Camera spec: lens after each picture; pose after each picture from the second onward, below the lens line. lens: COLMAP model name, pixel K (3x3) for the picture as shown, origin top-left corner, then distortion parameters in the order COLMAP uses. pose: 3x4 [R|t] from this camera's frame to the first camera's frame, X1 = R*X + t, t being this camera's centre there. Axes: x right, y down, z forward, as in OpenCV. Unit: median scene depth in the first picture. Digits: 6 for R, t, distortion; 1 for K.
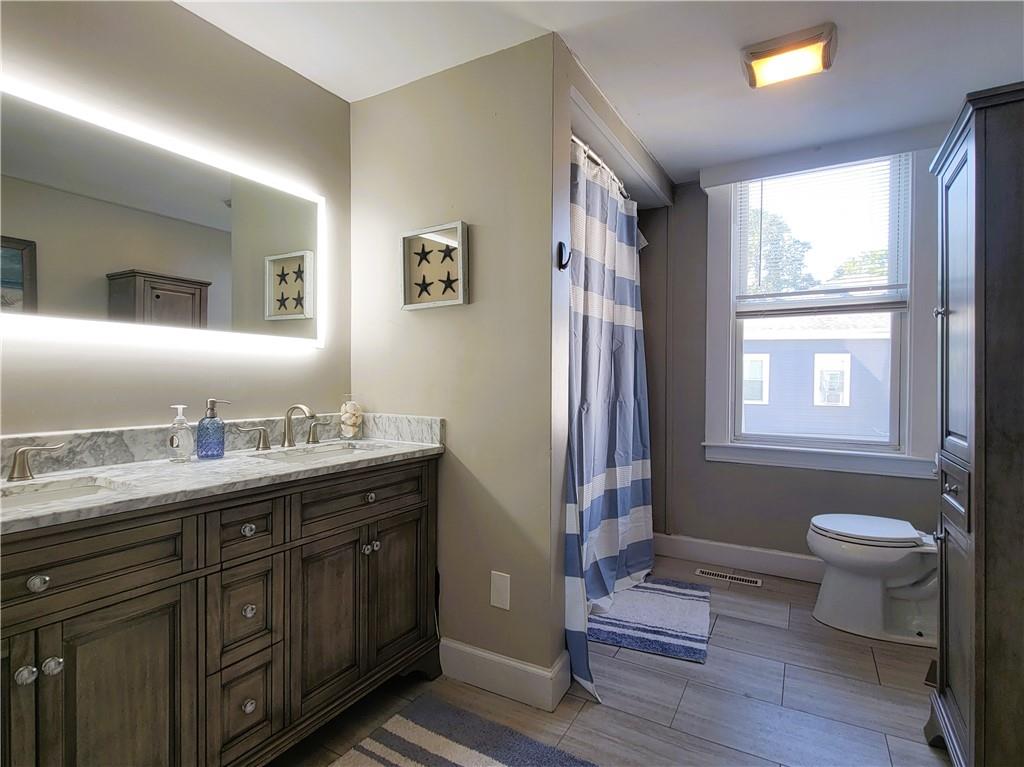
lens RADIAL K [[510.1, 0, 512.0], [0, 510.1, 383.5], [0, 0, 1]] dist [0.000172, -0.000754]
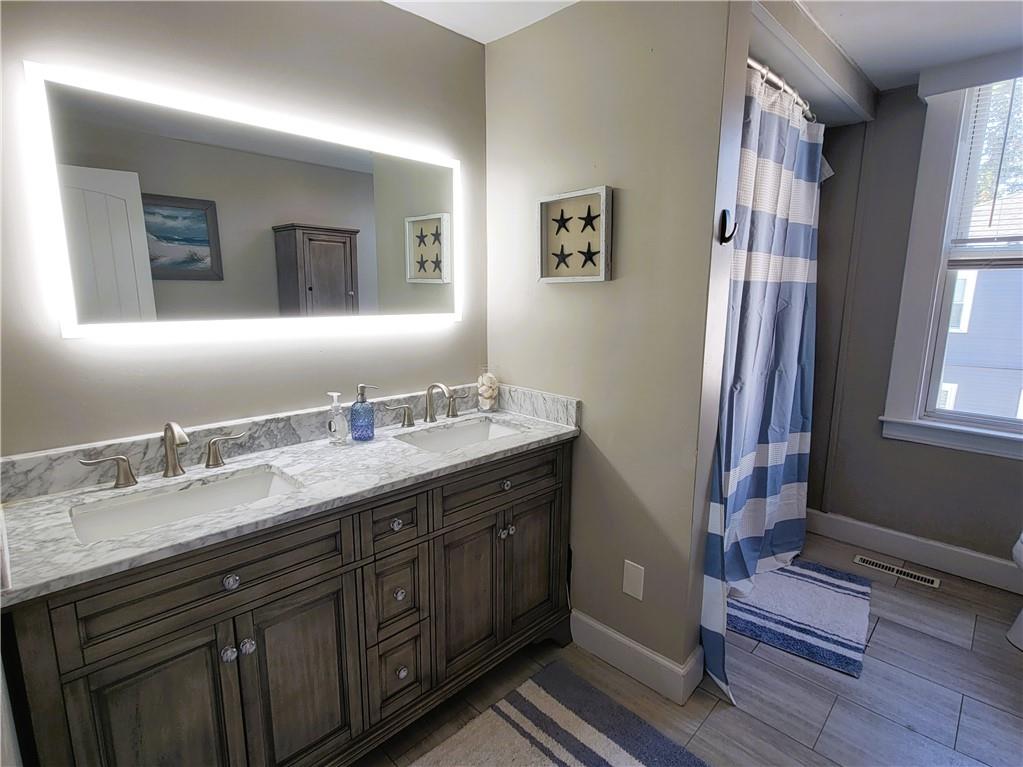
lens RADIAL K [[511.5, 0, 515.7], [0, 511.5, 381.7], [0, 0, 1]] dist [0.001427, -0.001192]
pose [[0.968513, 0.045327, -0.244802, -0.016881], [-0.004108, 0.986062, 0.166326, -0.121568], [0.248929, -0.160083, 0.955200, 0.056300]]
